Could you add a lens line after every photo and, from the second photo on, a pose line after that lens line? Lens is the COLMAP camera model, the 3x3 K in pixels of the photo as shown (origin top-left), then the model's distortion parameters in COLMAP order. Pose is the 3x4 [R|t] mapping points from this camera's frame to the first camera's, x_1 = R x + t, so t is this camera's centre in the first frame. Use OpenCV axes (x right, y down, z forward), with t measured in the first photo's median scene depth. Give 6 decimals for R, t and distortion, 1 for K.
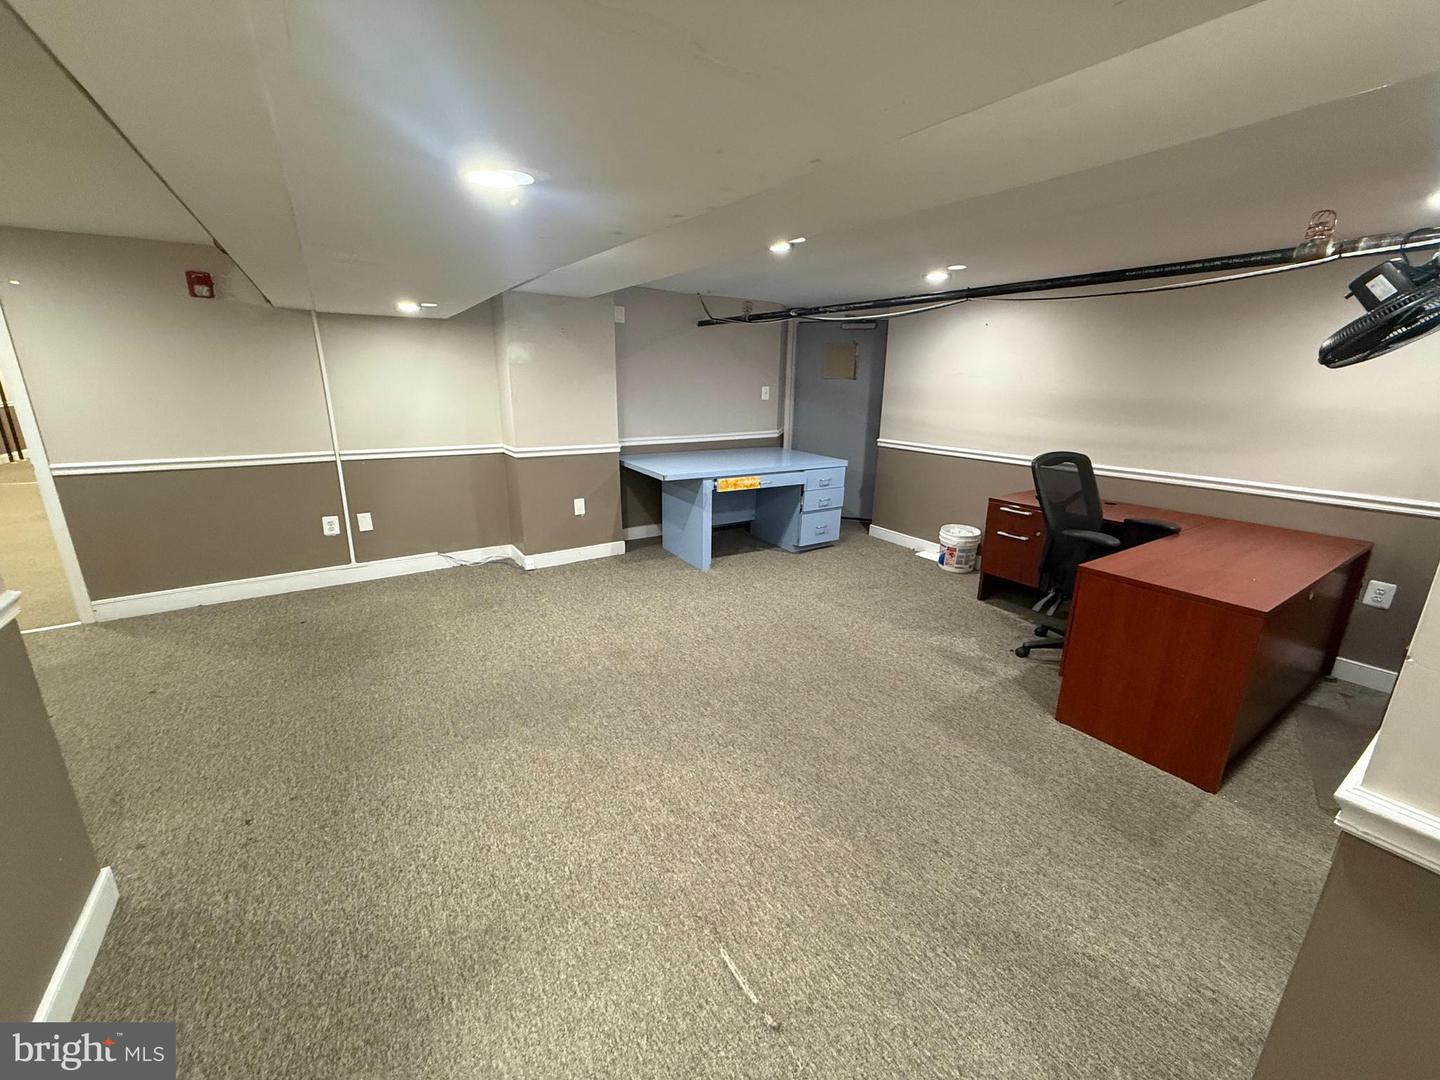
lens RADIAL K [[572.2, 0, 718.9], [0, 572.2, 536.7], [0, 0, 1]] dist [-0.000654, -0.000124]
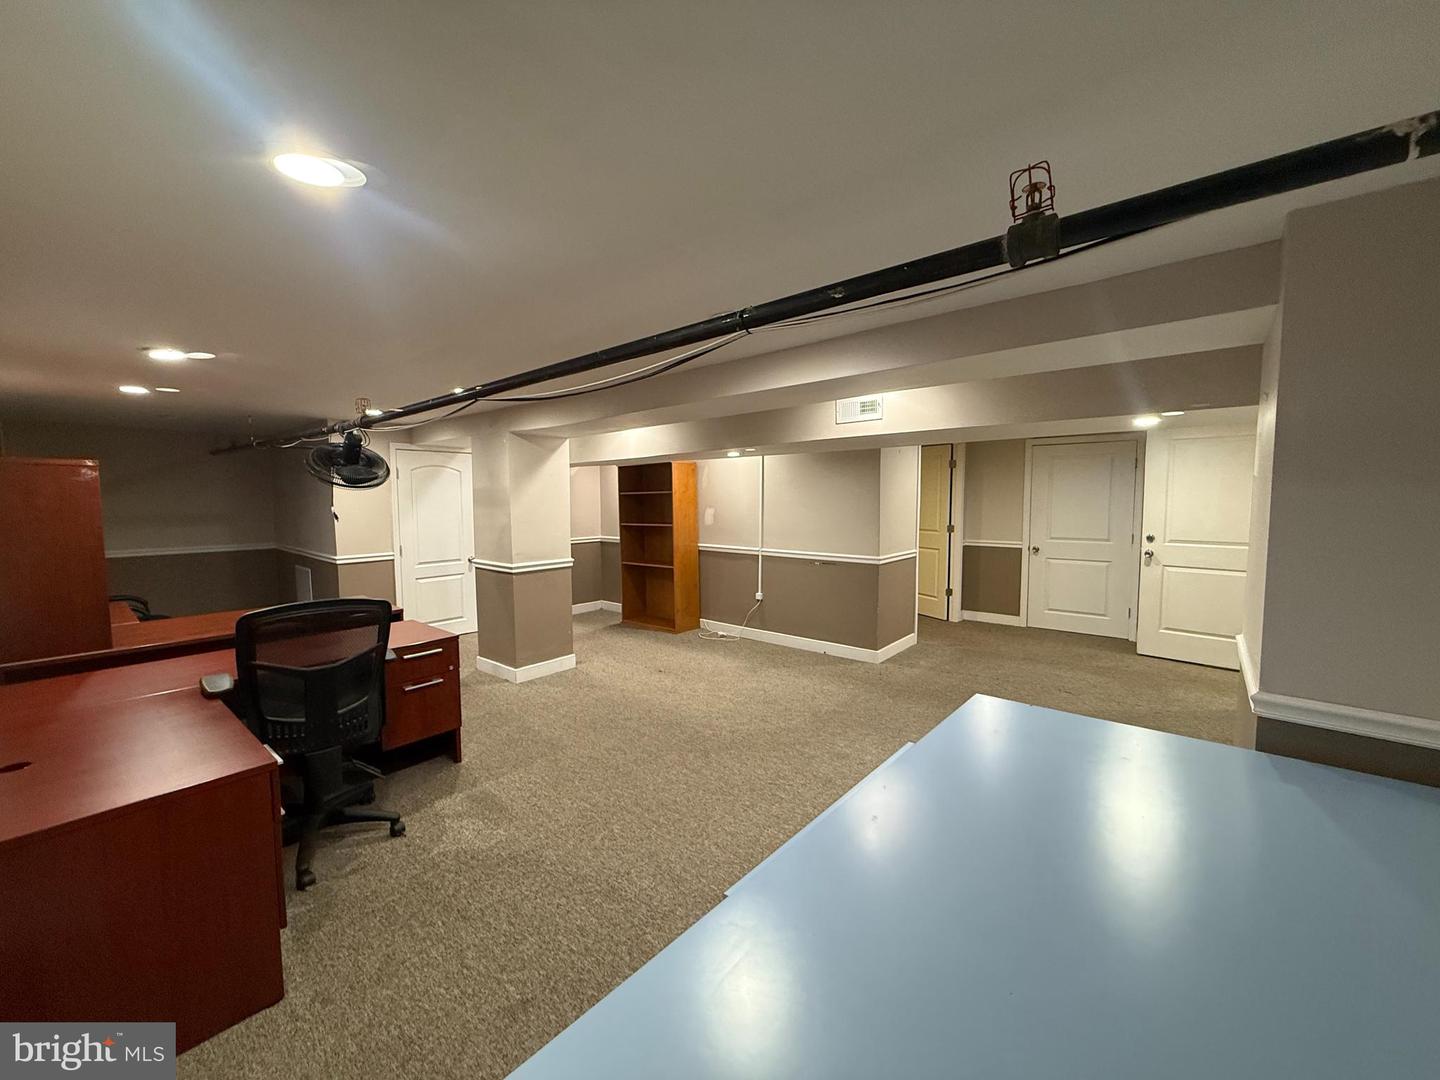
lens RADIAL K [[572.2, 0, 718.9], [0, 572.2, 536.7], [0, 0, 1]] dist [-0.000654, -0.000124]
pose [[-0.958552, 0.013233, -0.284609, 0.341772], [-0.084423, 0.940870, 0.328080, -0.513576], [0.272121, 0.338509, -0.900756, 1.811150]]
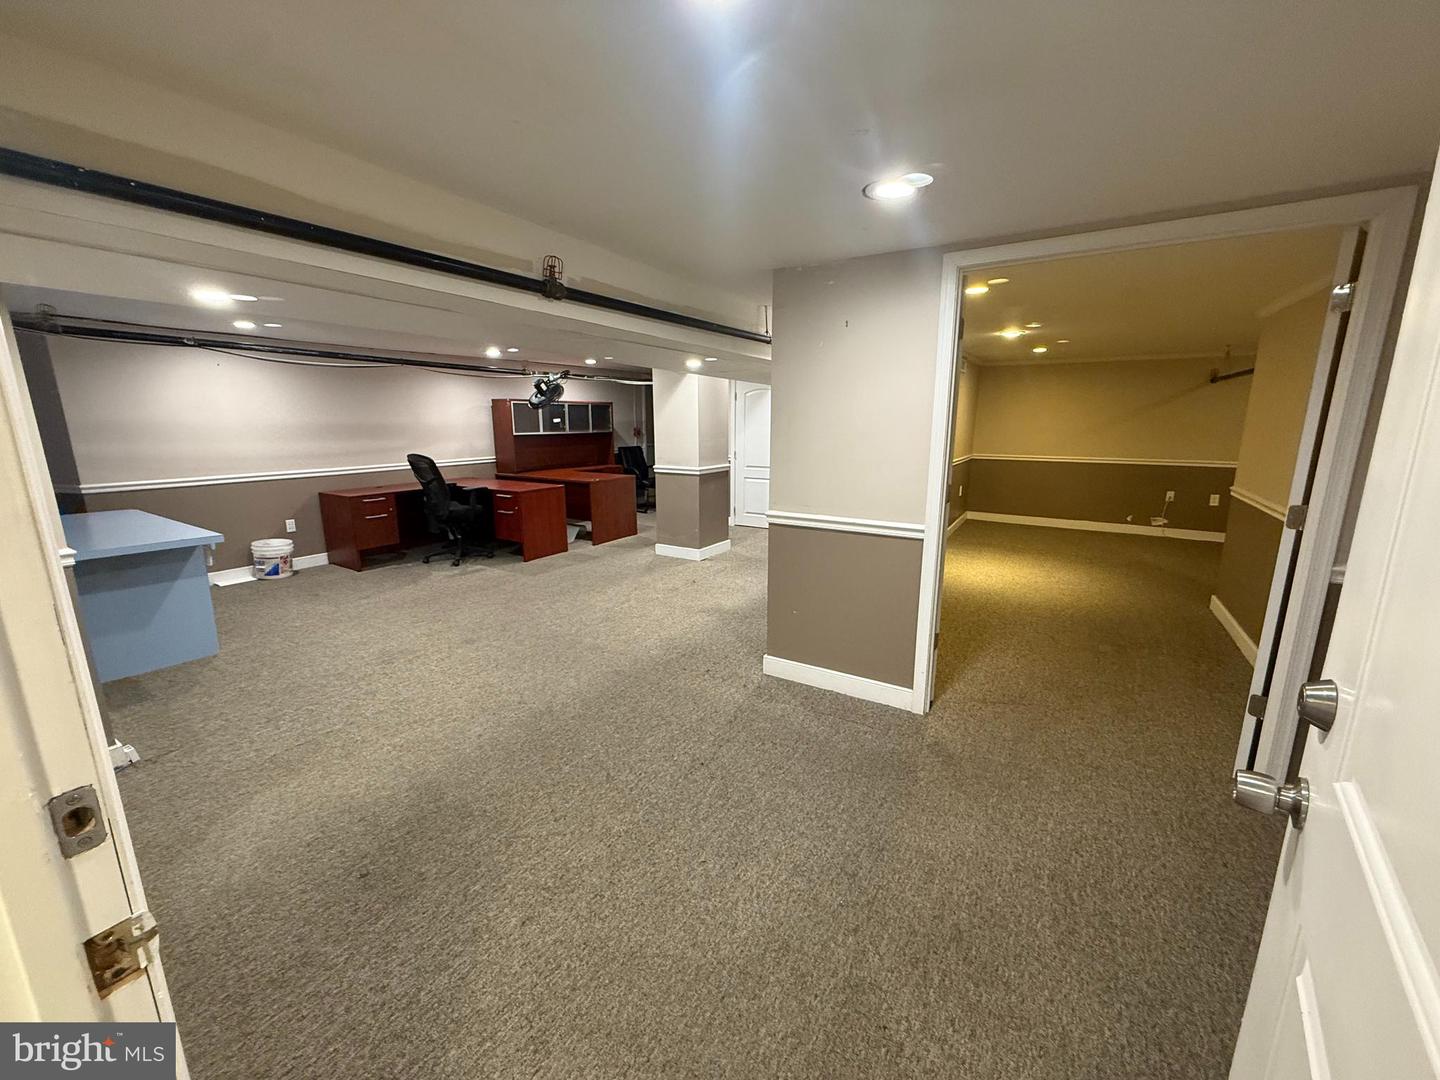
lens RADIAL K [[572.2, 0, 718.9], [0, 572.2, 536.7], [0, 0, 1]] dist [-0.000654, -0.000124]
pose [[-0.417531, -0.197777, 0.886878, -1.463765], [0.237532, 0.918331, 0.316617, -0.260161], [-0.877067, 0.342859, -0.336453, 0.906468]]
